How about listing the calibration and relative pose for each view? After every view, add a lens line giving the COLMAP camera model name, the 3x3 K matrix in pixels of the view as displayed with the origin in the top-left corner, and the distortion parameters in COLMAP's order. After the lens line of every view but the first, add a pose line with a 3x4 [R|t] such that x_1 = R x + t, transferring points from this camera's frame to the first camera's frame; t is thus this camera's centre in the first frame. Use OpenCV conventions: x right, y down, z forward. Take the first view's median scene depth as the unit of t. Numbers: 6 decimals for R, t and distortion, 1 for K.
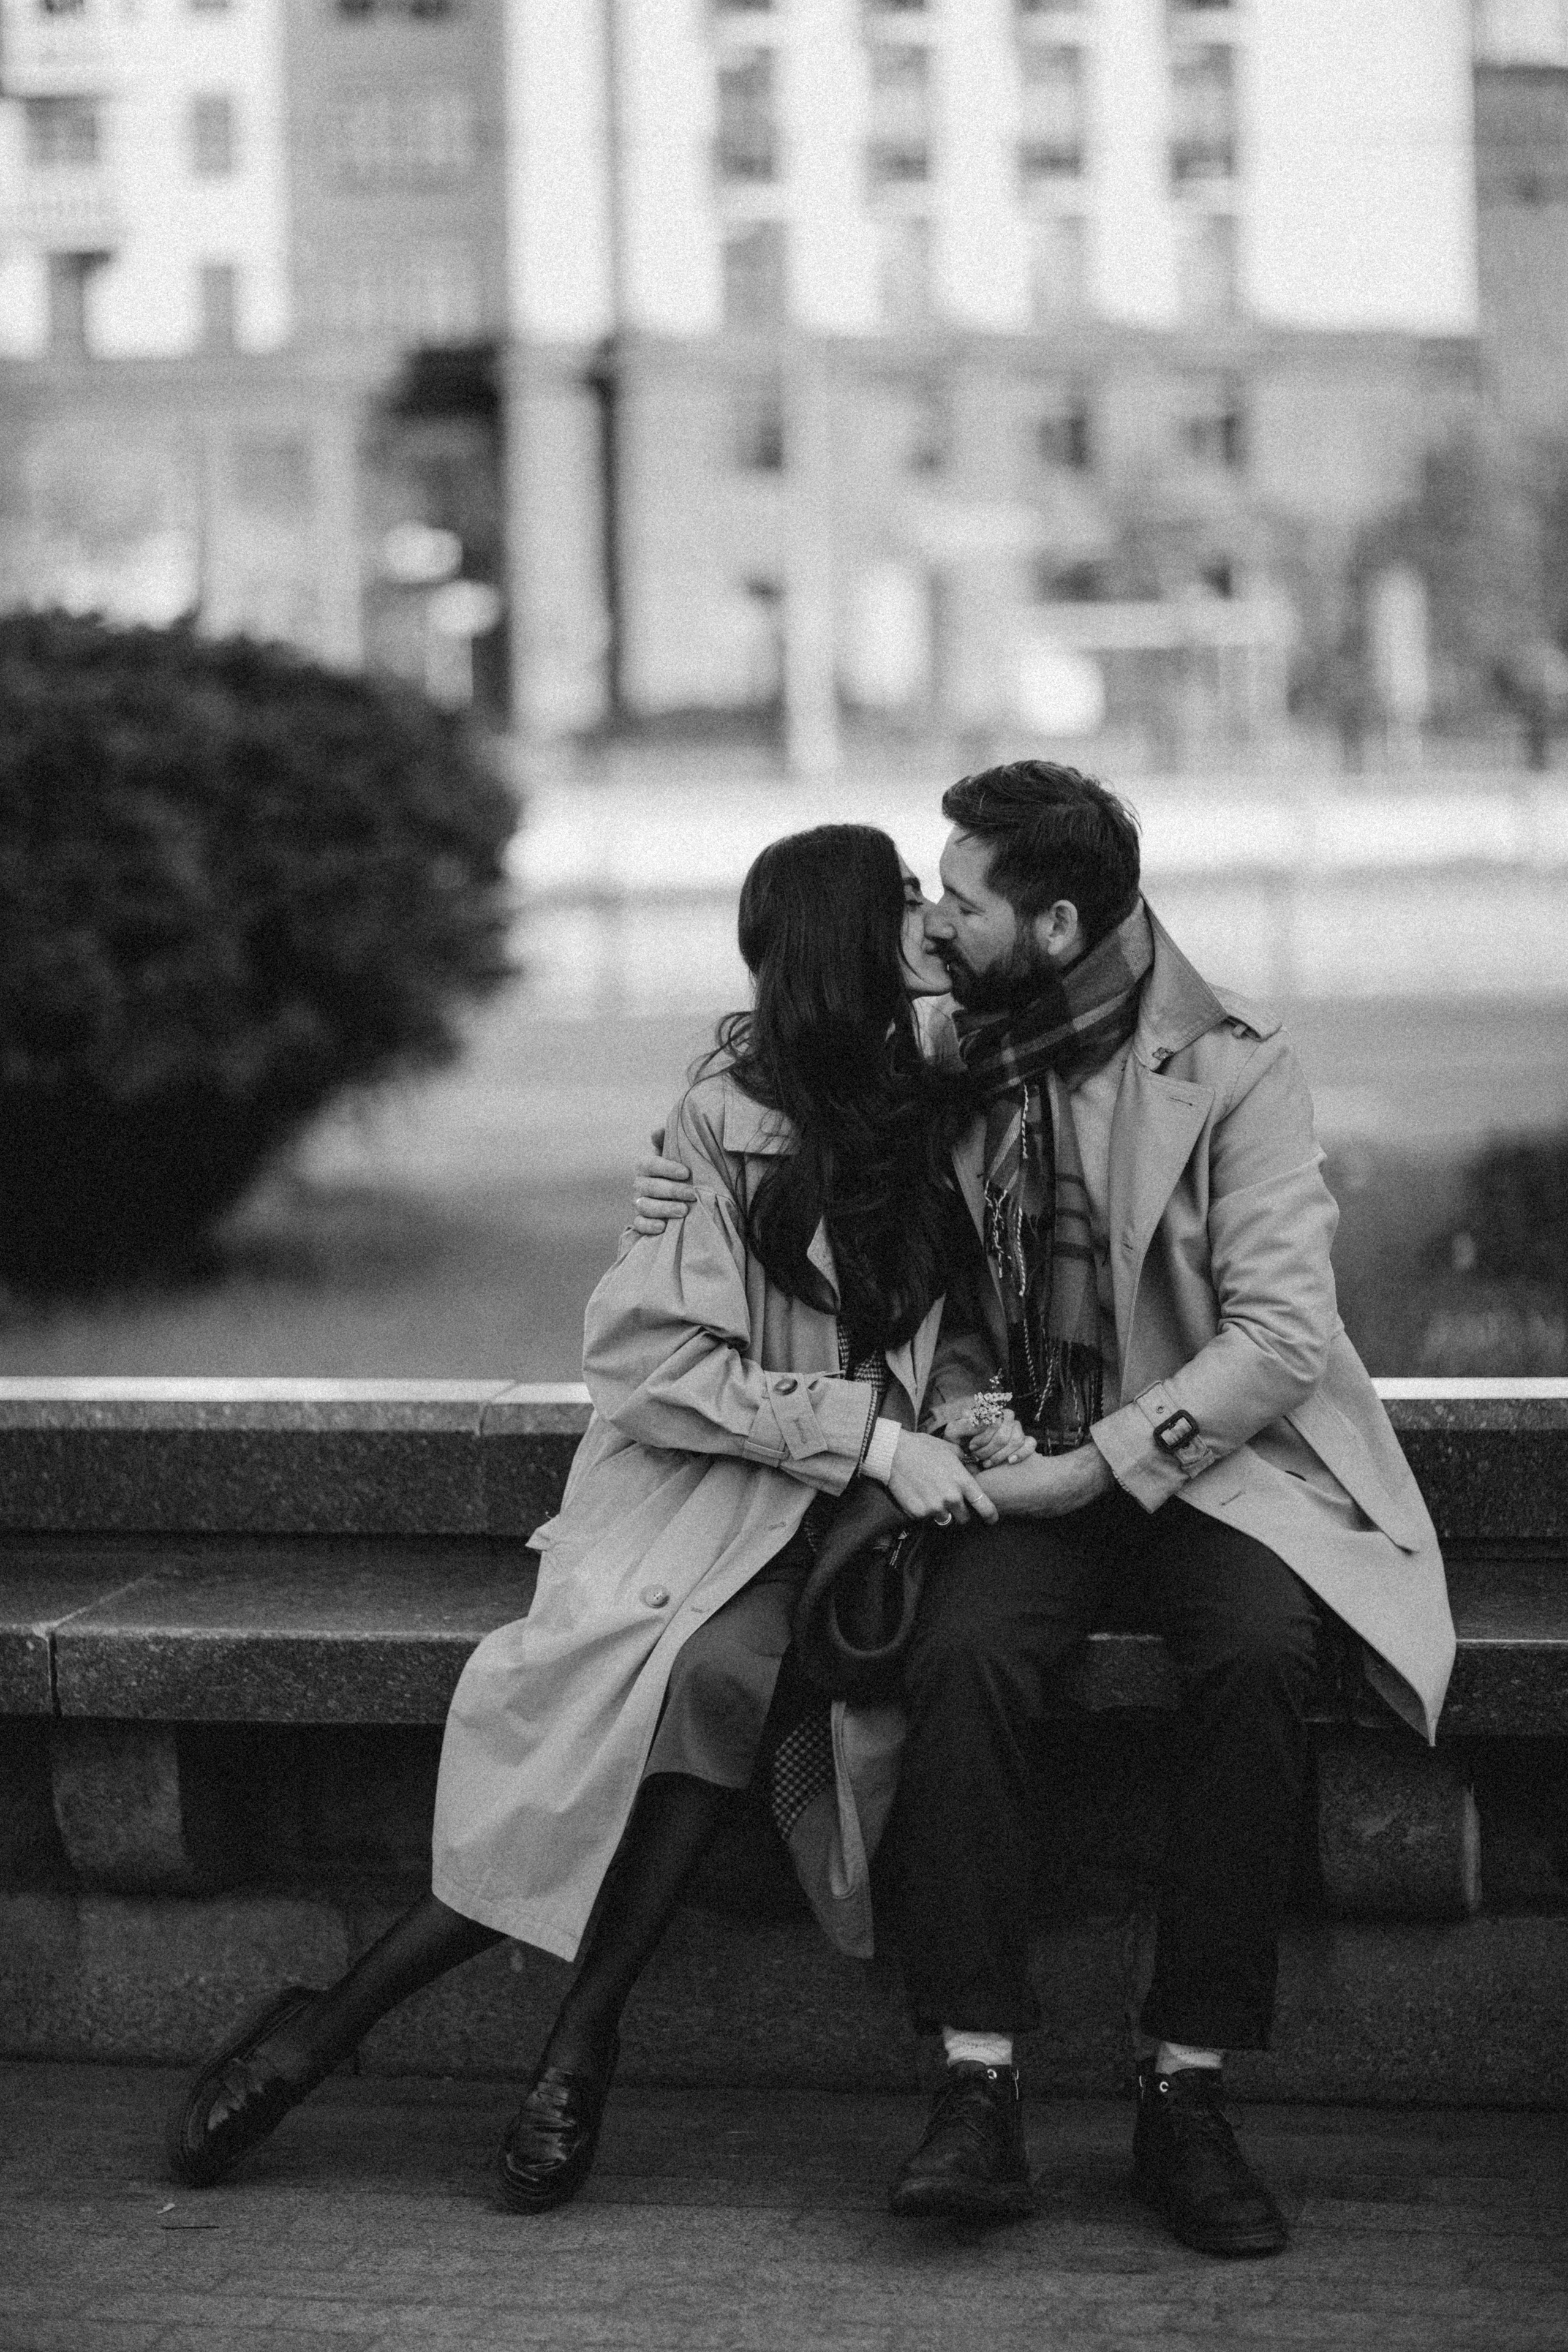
lens RADIAL K [[5497.2, 0, 780.1], [0, 5497.2, 1168.4], [0, 0, 1]] dist [-0.044218, 0.000000]
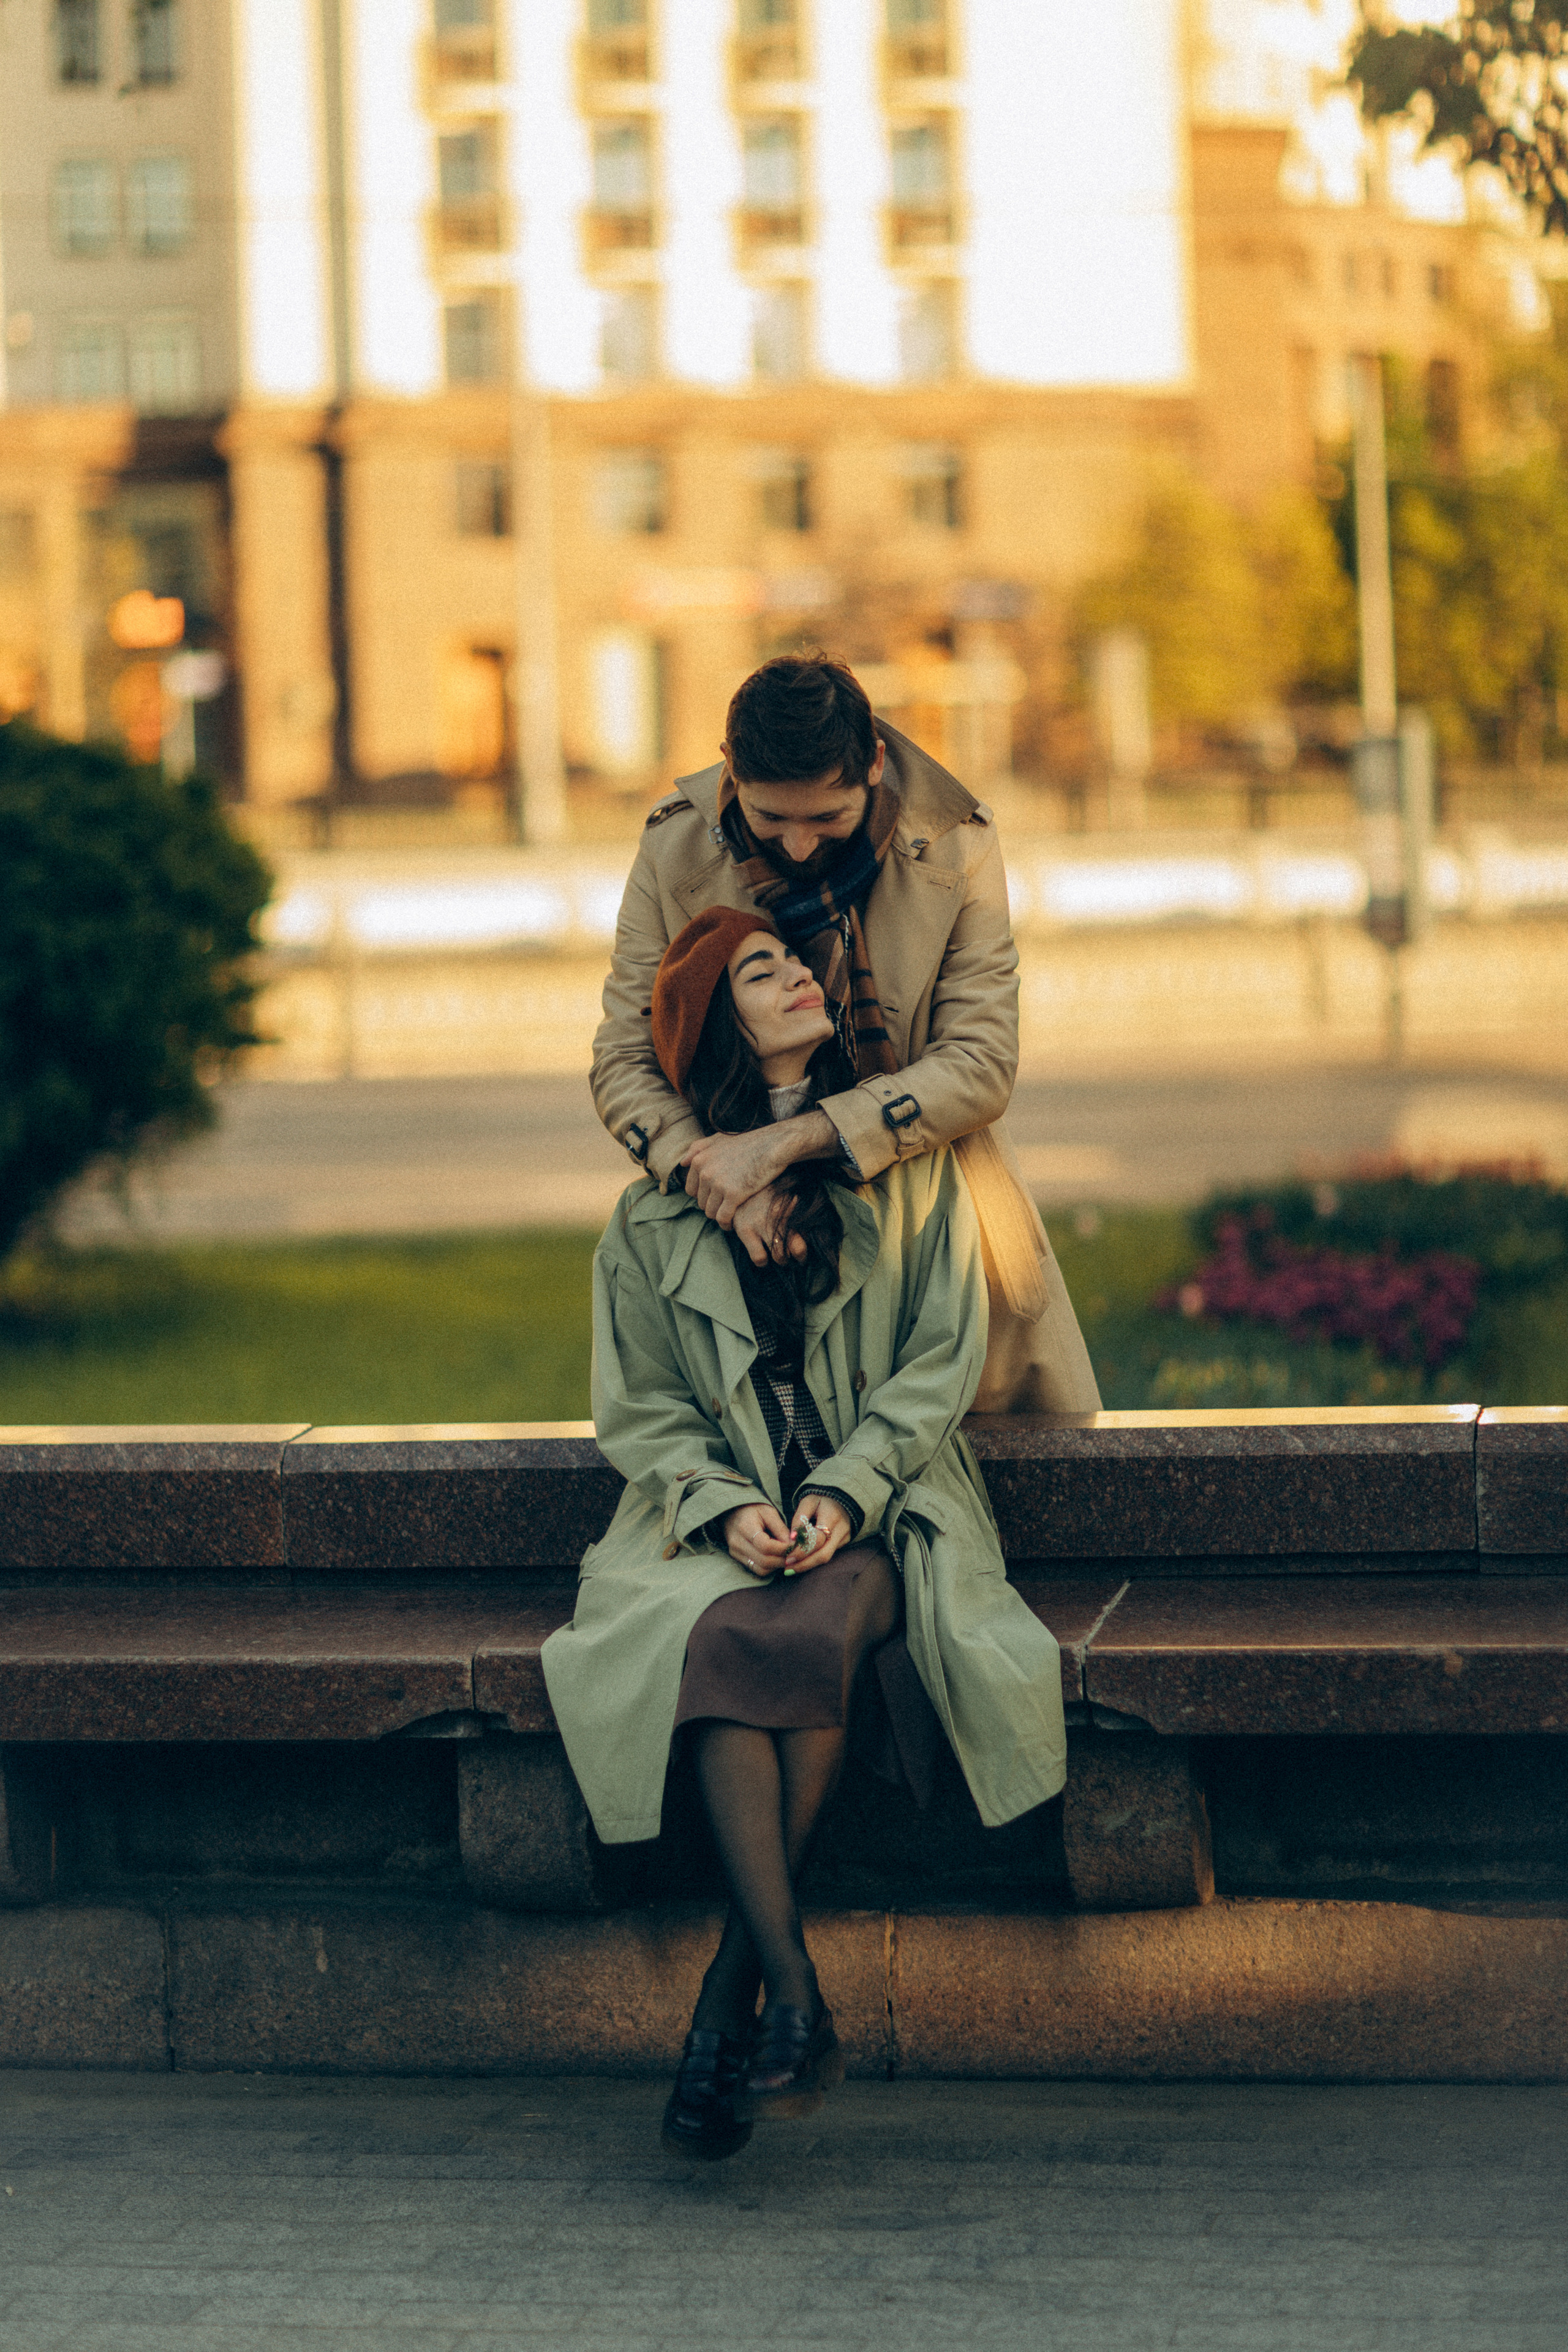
lens RADIAL K [[5497.2, 0, 772.2], [0, 5497.2, 1164.8], [0, 0, 1]] dist [-0.044218, 0.000000]
pose [[0.998802, -0.010152, 0.047878, -0.009642], [0.010705, 0.999879, -0.011320, 0.001356], [-0.047758, 0.011819, 0.998789, -0.078917]]
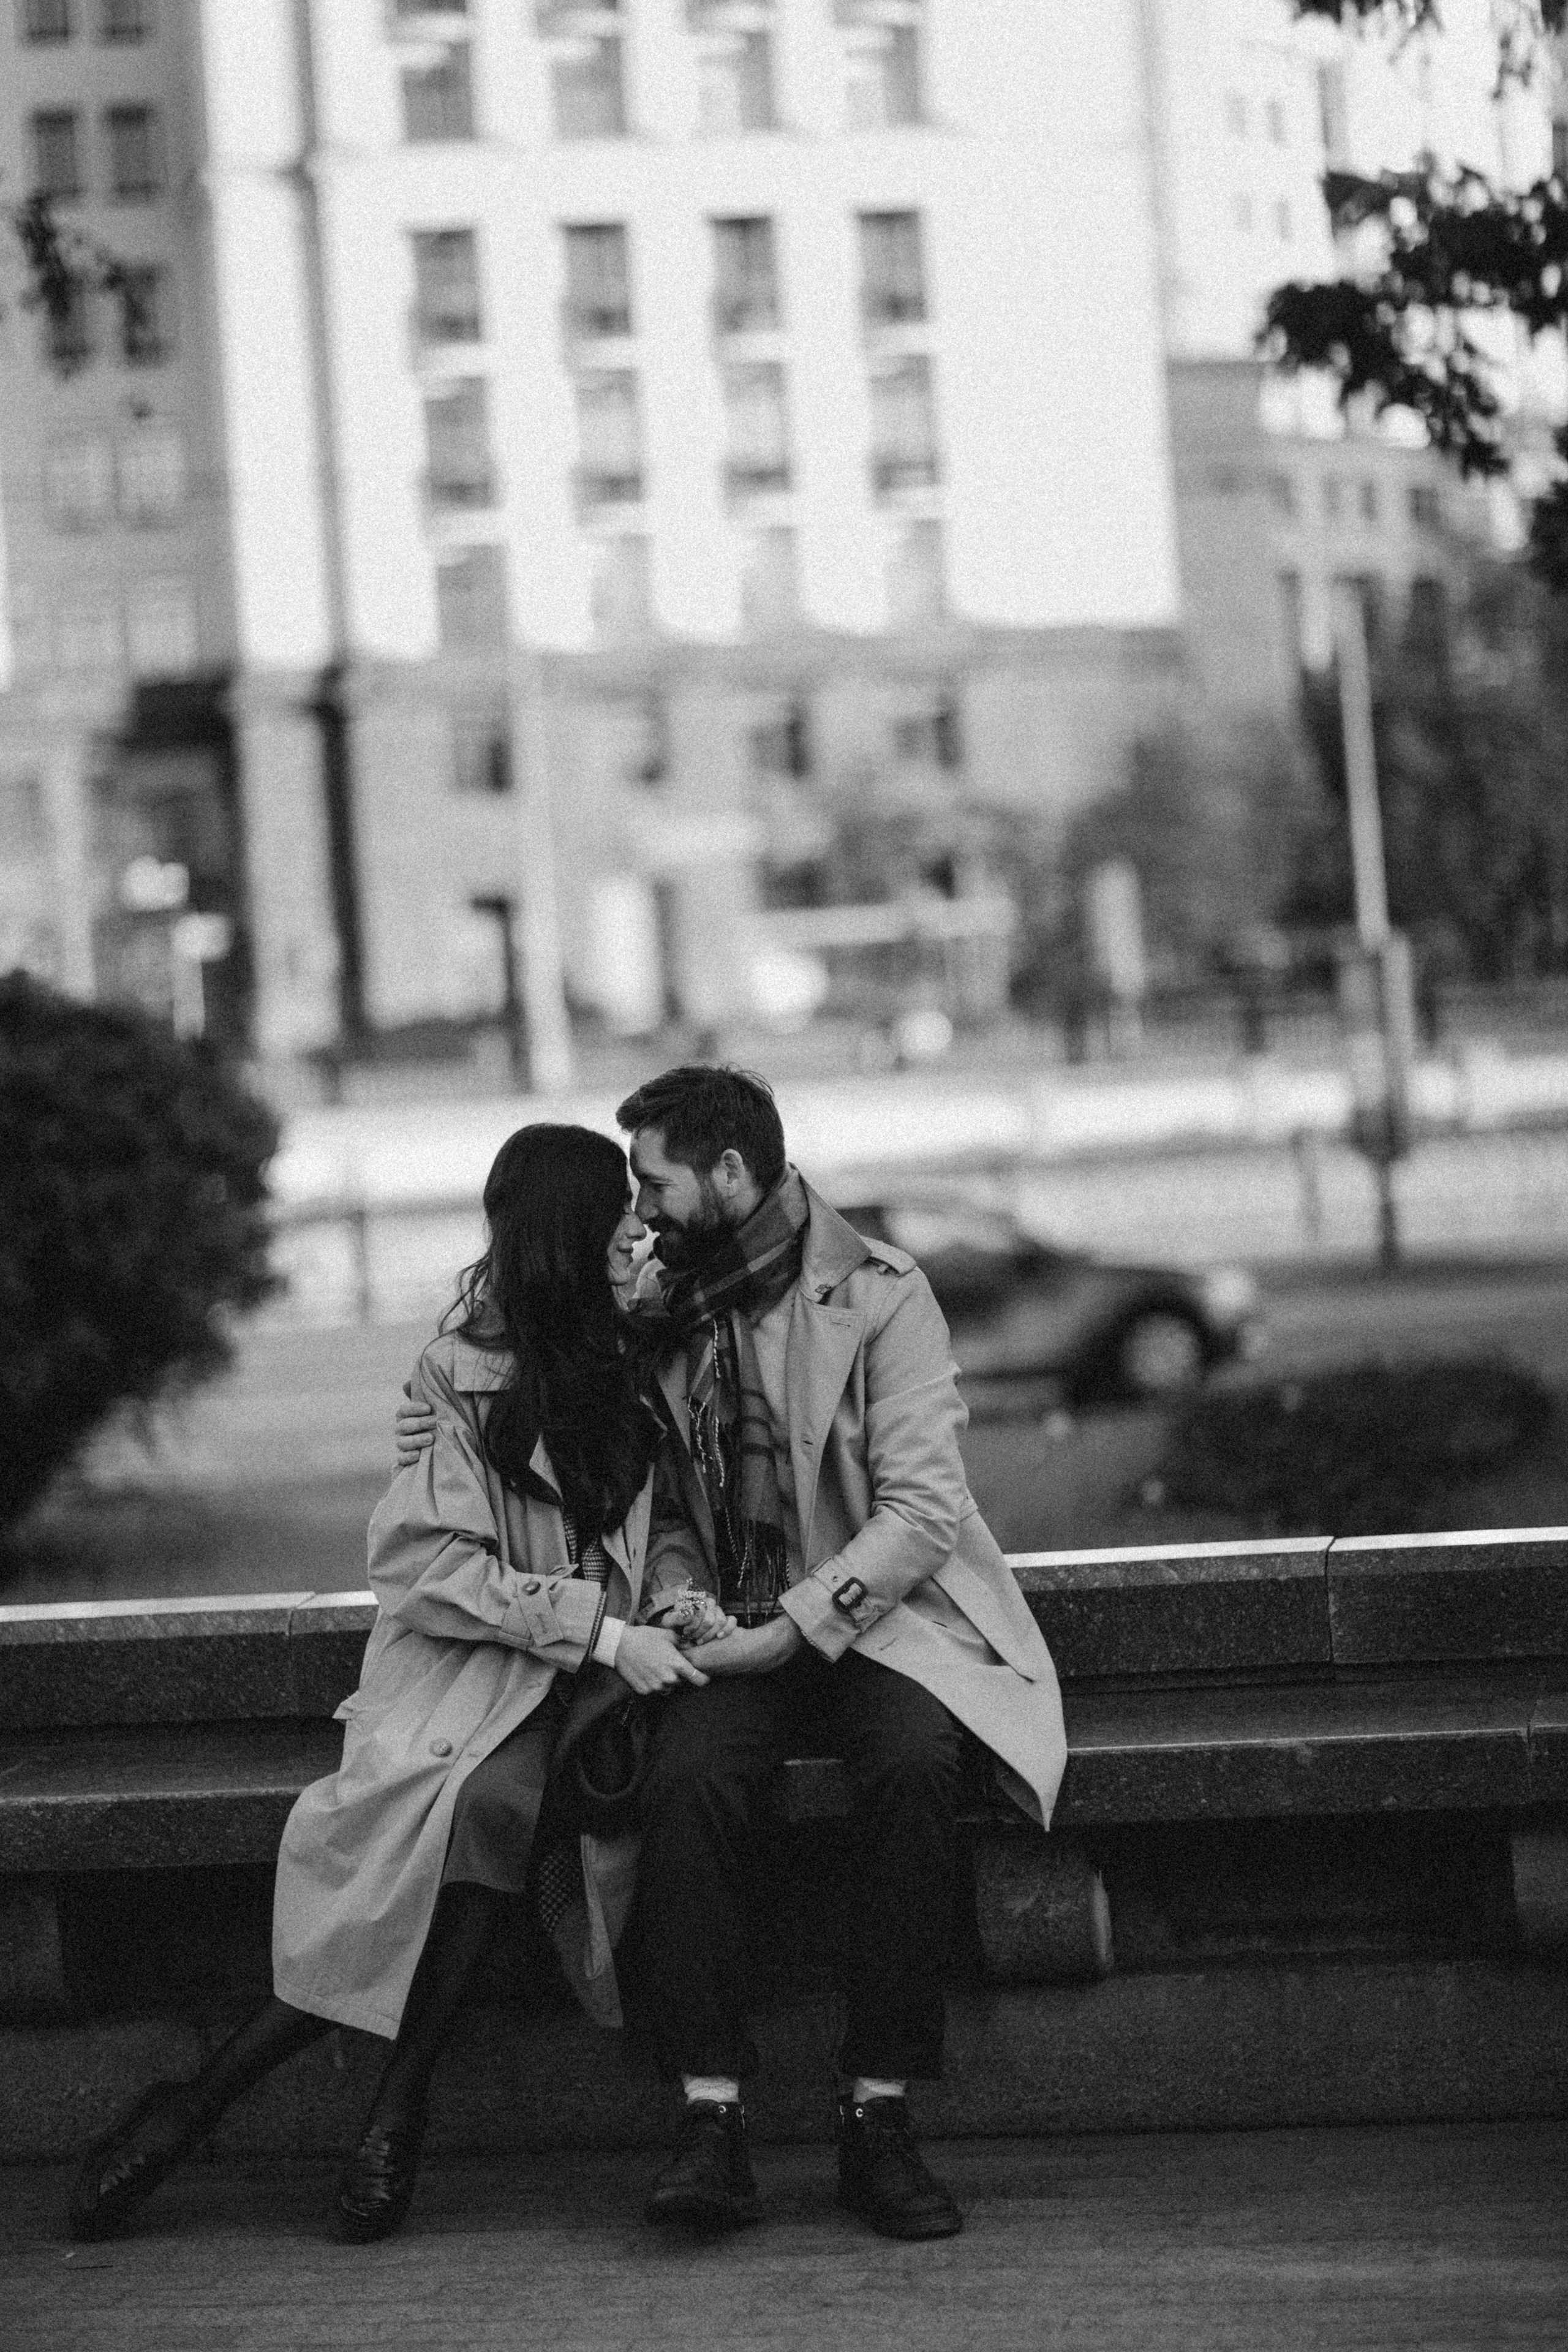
lens RADIAL K [[5497.2, 0, 781.6], [0, 5497.2, 1181.3], [0, 0, 1]] dist [-0.044218, 0.000000]
pose [[0.997907, -0.044711, 0.046713, 0.002423], [0.047123, 0.997541, -0.051884, 0.016432], [-0.044278, 0.053977, 0.997560, -0.239068]]
